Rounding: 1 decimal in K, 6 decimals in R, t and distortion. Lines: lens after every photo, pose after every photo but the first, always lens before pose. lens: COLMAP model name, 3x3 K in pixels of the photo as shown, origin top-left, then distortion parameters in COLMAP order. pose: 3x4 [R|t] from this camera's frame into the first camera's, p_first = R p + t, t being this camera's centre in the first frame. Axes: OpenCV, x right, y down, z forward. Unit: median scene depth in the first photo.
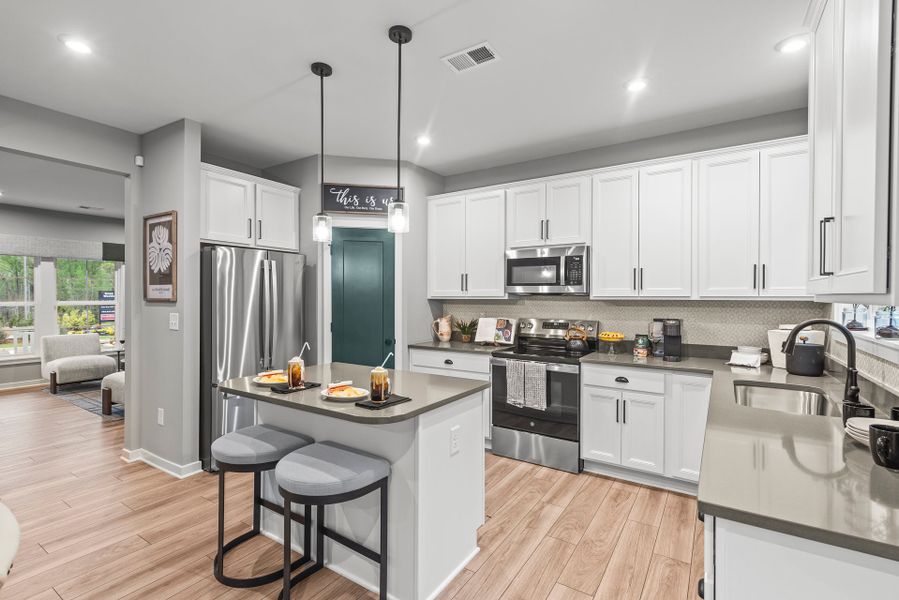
lens RADIAL K [[415.4, 0, 451.6], [0, 415.4, 293.7], [0, 0, 1]] dist [0.003708, -0.000285]
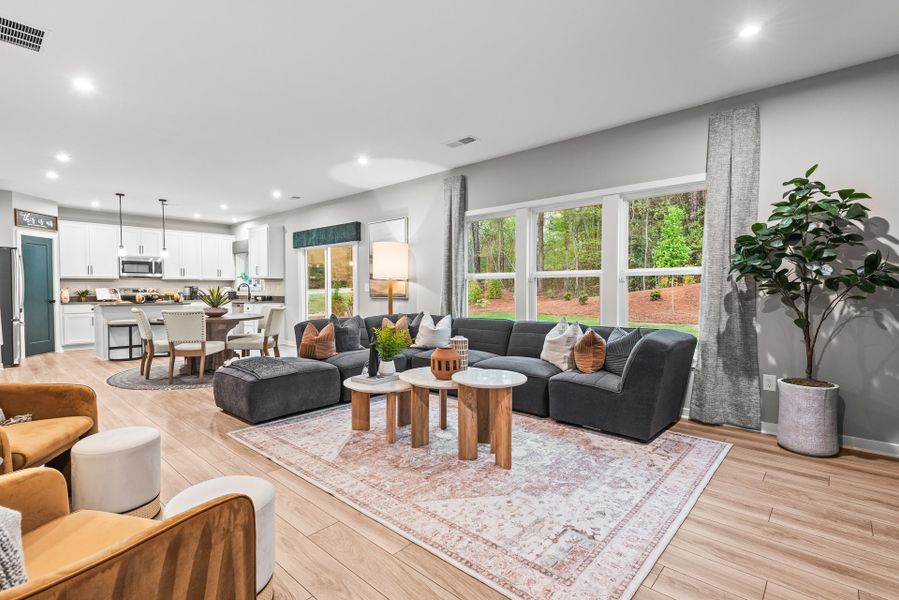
lens RADIAL K [[438.3, 0, 450.2], [0, 438.3, 301.6], [0, 0, 1]] dist [0.001864, -0.001504]
pose [[0.183555, -0.028864, 0.982586, -1.847093], [-0.007987, 0.999492, 0.030853, 0.048747], [-0.982977, -0.013511, 0.183231, -1.147855]]
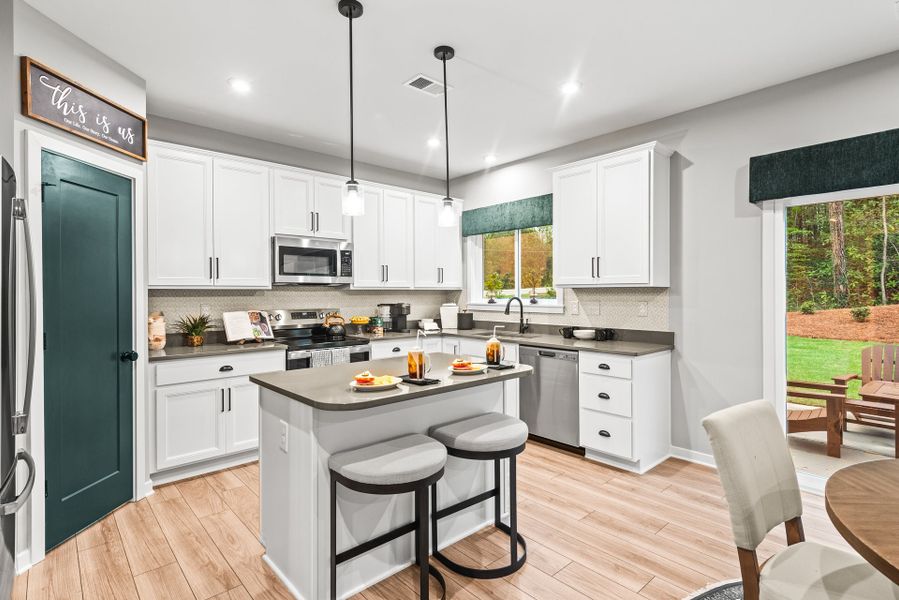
lens RADIAL K [[438.3, 0, 442.0], [0, 438.3, 293.5], [0, 0, 1]] dist [0.001864, -0.001504]
pose [[0.276758, -0.001543, 0.960938, -0.710394], [-0.001871, 0.999996, 0.002144, 0.020224], [-0.960938, -0.002391, 0.276754, 0.380938]]
